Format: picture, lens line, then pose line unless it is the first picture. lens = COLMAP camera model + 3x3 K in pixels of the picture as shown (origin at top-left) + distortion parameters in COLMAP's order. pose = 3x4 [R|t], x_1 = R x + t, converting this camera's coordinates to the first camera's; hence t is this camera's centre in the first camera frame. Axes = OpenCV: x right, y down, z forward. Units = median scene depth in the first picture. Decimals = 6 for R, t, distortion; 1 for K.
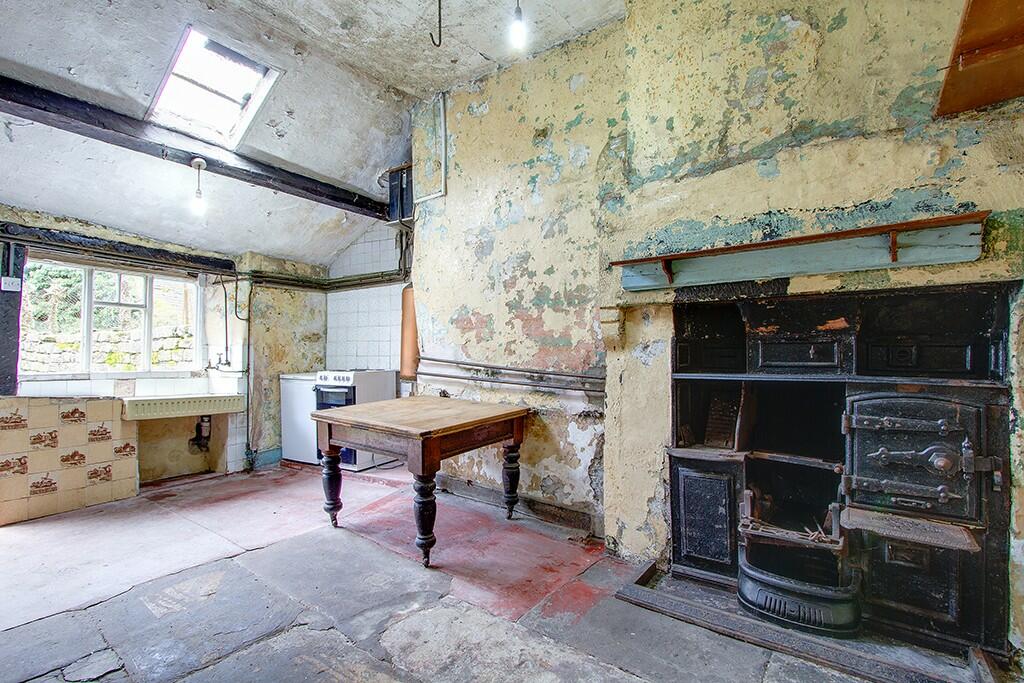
lens RADIAL K [[476.5, 0, 512.0], [0, 476.5, 341.5], [0, 0, 1]] dist [-0.002091, -0.000098]
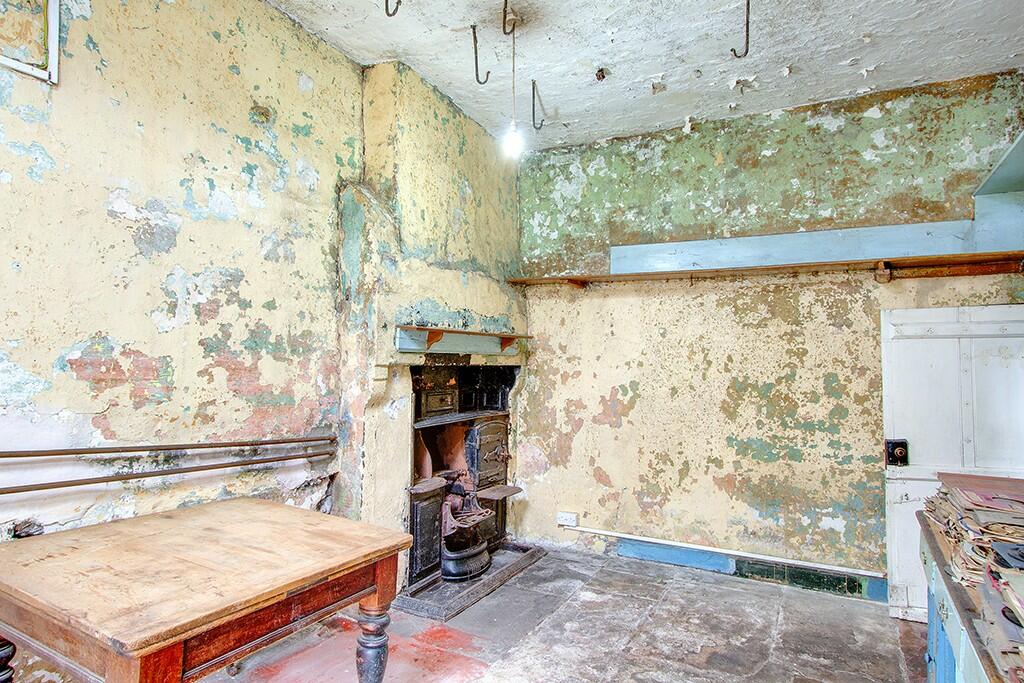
lens RADIAL K [[573.5, 0, 512.0], [0, 573.5, 341.5], [0, 0, 1]] dist [-0.000227, 0.001300]
pose [[-0.136391, 0.038217, 0.989918, -0.857266], [-0.036414, 0.998387, -0.043561, -0.065357], [-0.989986, -0.041988, -0.134779, 0.740562]]
